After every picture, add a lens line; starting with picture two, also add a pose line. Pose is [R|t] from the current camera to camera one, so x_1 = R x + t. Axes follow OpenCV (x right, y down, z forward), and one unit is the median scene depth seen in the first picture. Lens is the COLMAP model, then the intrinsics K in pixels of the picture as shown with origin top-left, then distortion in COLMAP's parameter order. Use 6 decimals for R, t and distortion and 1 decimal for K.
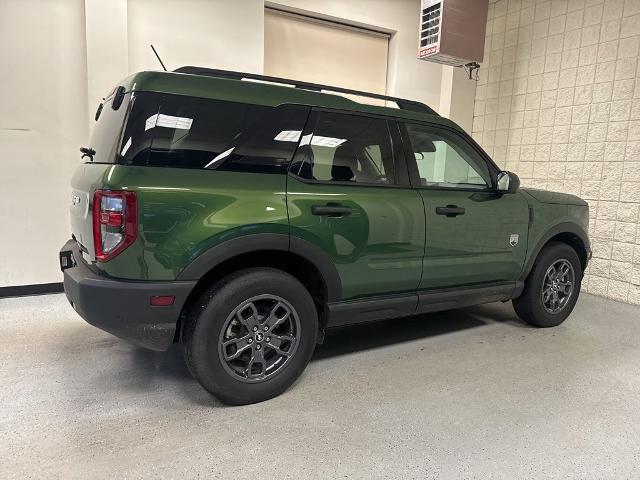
lens RADIAL K [[452.2, 0, 305.3], [0, 452.2, 256.7], [0, 0, 1]] dist [0.025249, -0.019454]
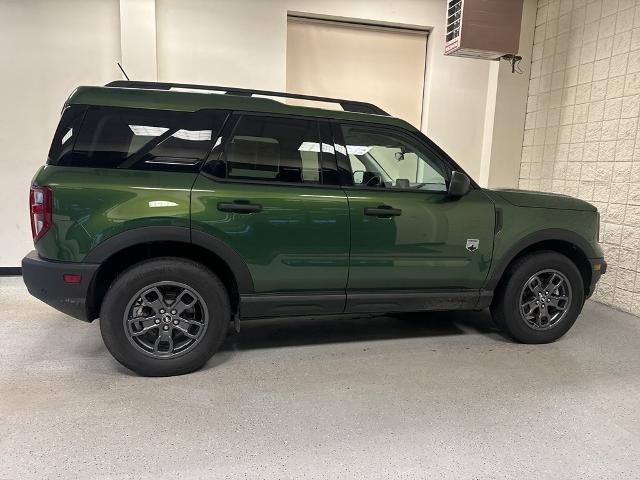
lens RADIAL K [[452.2, 0, 324.6], [0, 452.2, 260.2], [0, 0, 1]] dist [0.025249, -0.019454]
pose [[0.961480, 0.051434, -0.270020, 0.467326], [-0.051302, 0.998655, 0.007553, 0.003231], [0.270045, 0.006591, 0.962825, 0.020702]]
